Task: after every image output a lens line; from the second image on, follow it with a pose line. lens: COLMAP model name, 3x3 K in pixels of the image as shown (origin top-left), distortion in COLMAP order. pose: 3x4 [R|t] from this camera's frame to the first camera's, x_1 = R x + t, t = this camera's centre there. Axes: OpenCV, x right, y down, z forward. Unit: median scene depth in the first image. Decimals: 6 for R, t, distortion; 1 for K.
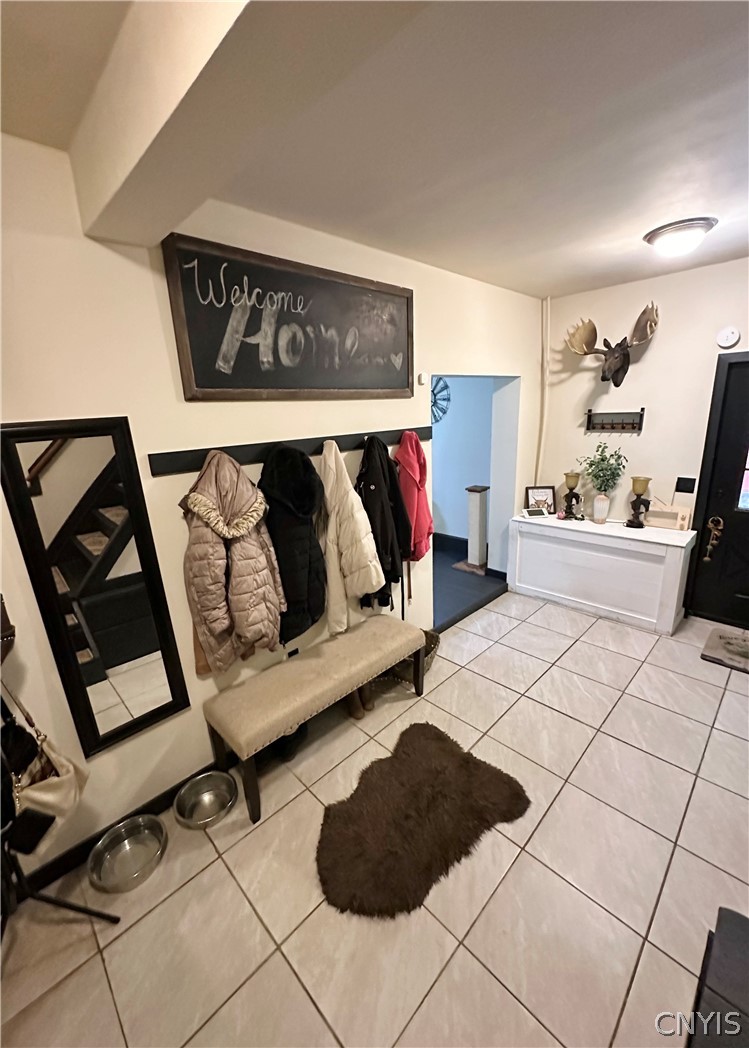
lens RADIAL K [[421.0, 0, 375.9], [0, 421.0, 526.0], [0, 0, 1]] dist [0.001741, 0.000337]
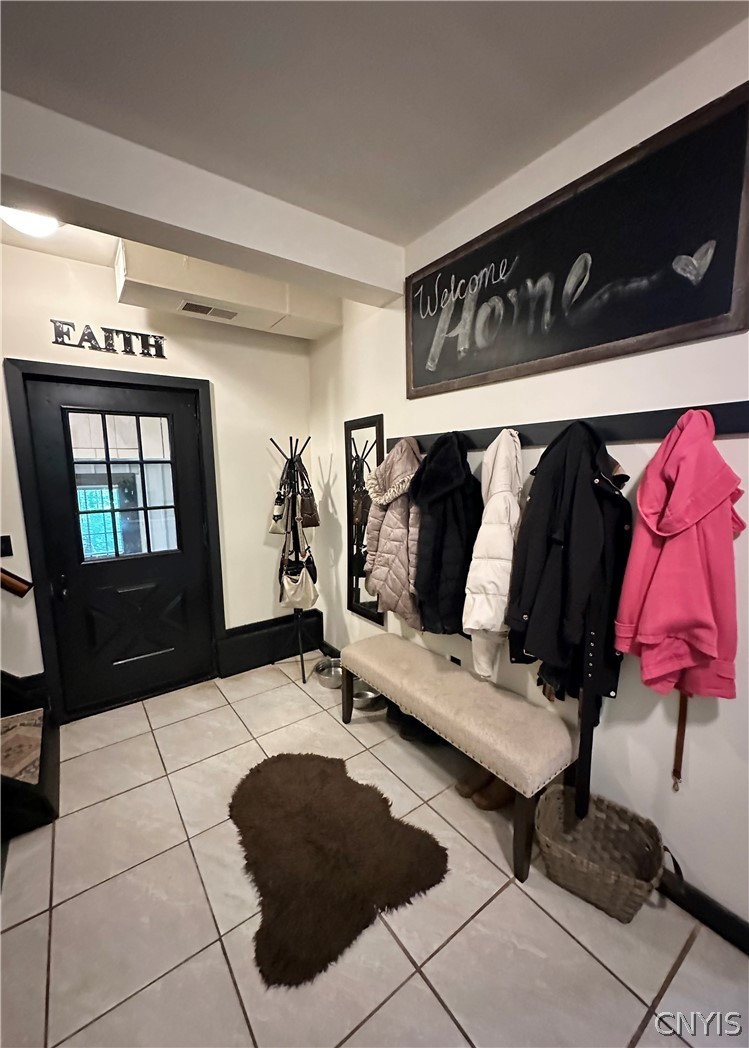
lens RADIAL K [[421.0, 0, 374.8], [0, 421.0, 525.5], [0, 0, 1]] dist [0.001741, 0.000337]
pose [[-0.149845, 0.184221, -0.971395, 0.817988], [-0.244861, 0.944967, 0.216981, -0.166047], [0.957909, 0.270370, -0.096490, 1.017883]]
